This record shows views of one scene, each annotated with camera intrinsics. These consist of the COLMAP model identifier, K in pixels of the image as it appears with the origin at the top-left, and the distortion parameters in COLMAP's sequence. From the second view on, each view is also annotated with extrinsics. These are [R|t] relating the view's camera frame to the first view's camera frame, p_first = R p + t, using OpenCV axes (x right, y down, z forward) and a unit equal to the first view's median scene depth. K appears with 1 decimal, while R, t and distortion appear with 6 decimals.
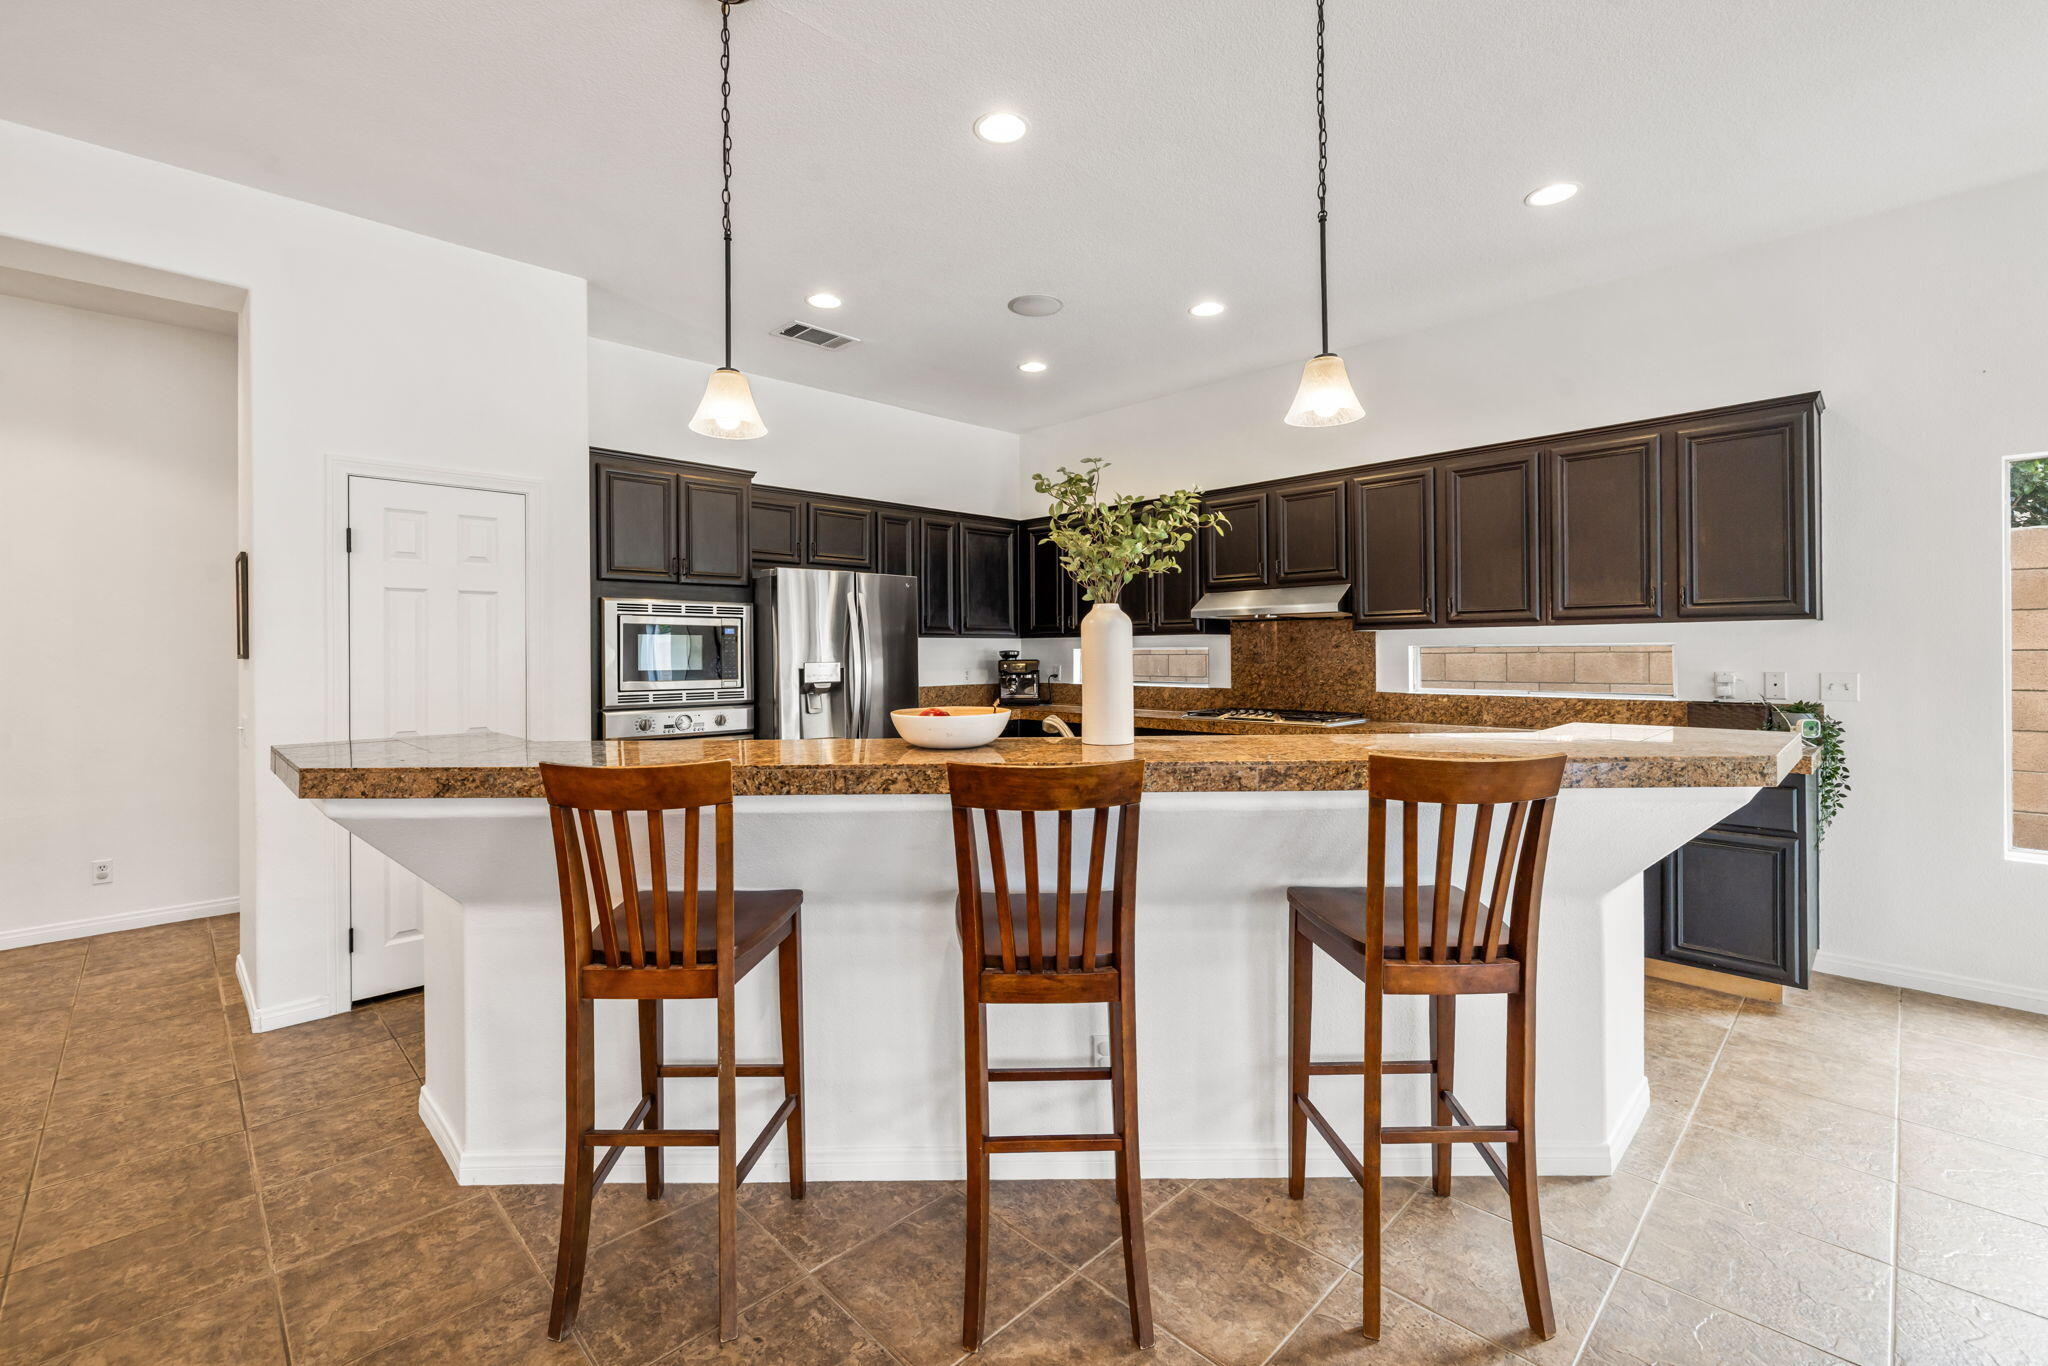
lens RADIAL K [[873.6, 0, 1014.3], [0, 873.6, 645.1], [0, 0, 1]] dist [-0.001220, -0.000142]
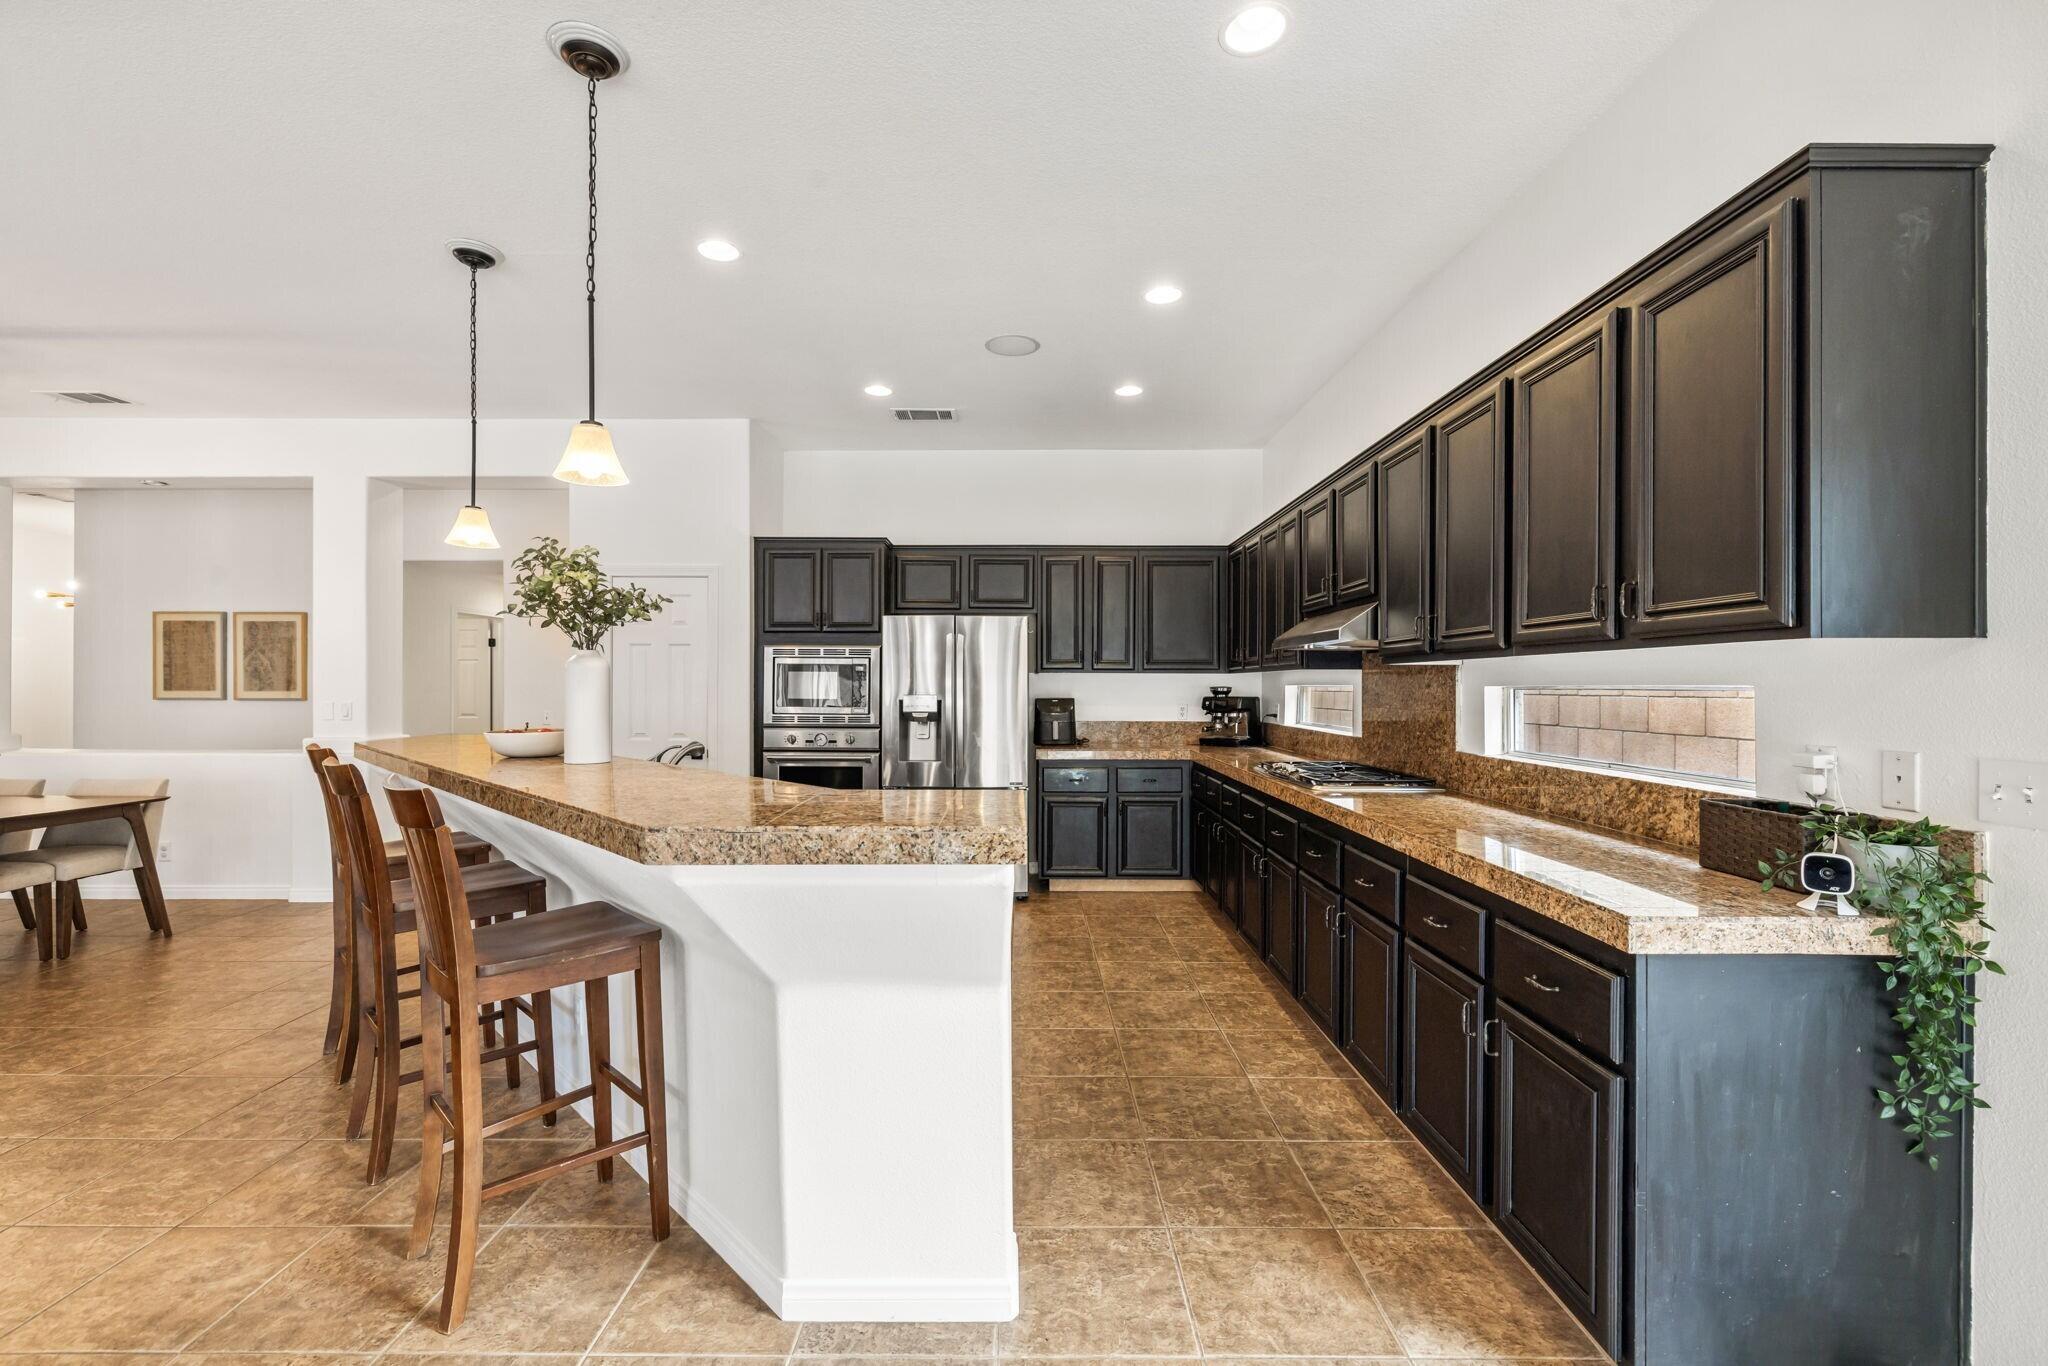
lens RADIAL K [[873.6, 0, 1019.0], [0, 873.6, 677.6], [0, 0, 1]] dist [-0.001220, -0.000142]
pose [[0.702668, 0.002990, -0.711512, 0.750891], [-0.001764, 0.999995, 0.002460, -0.006859], [0.711516, -0.000473, 0.702670, 0.295096]]
